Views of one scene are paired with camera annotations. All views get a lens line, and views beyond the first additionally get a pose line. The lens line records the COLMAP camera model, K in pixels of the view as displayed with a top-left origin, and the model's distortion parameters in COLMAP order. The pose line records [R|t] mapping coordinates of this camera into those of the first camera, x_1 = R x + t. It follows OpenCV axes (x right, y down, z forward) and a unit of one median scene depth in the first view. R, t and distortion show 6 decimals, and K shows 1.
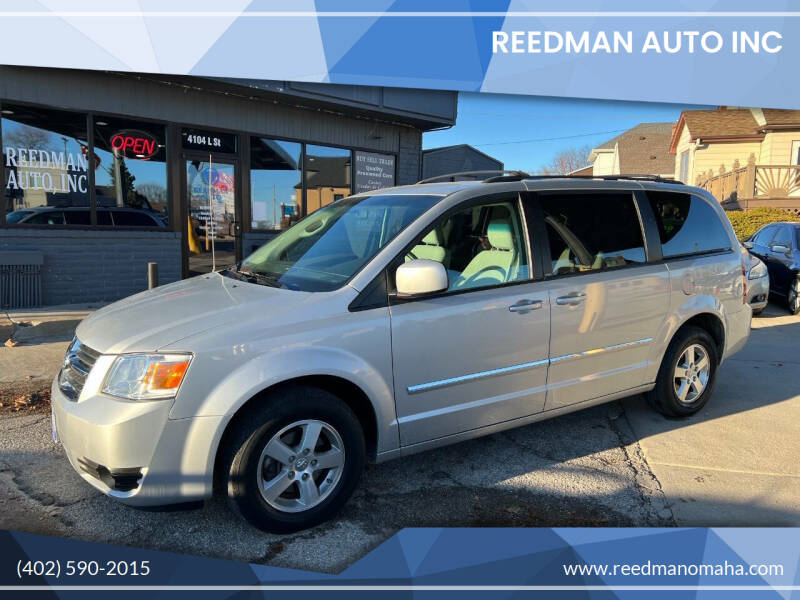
lens RADIAL K [[592.3, 0, 401.1], [0, 592.3, 301.7], [0, 0, 1]] dist [0.056240, -0.057833]
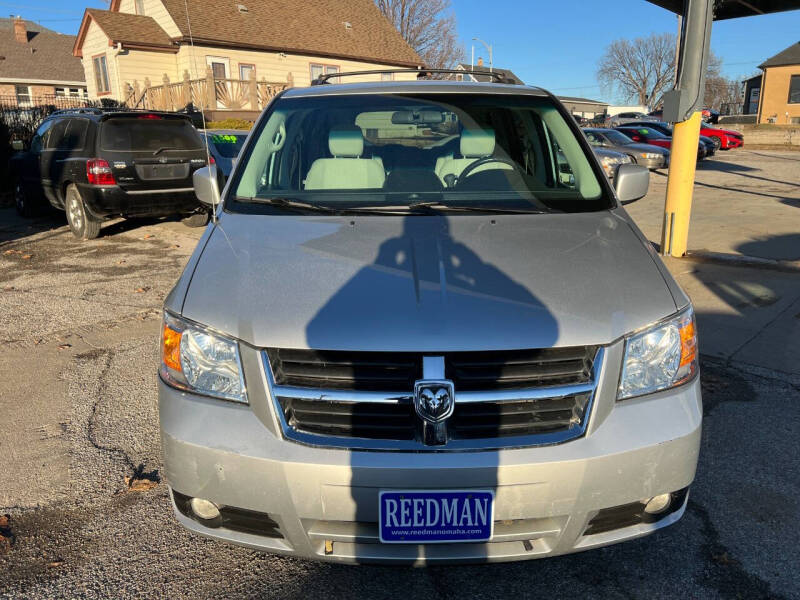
lens RADIAL K [[592.3, 0, 401.2], [0, 592.3, 300.7], [0, 0, 1]] dist [0.056240, -0.057833]
pose [[0.533420, -0.237109, 0.811938, -0.677334], [0.122654, 0.971444, 0.203109, -0.065650], [-0.836911, -0.008755, 0.547270, 0.513351]]
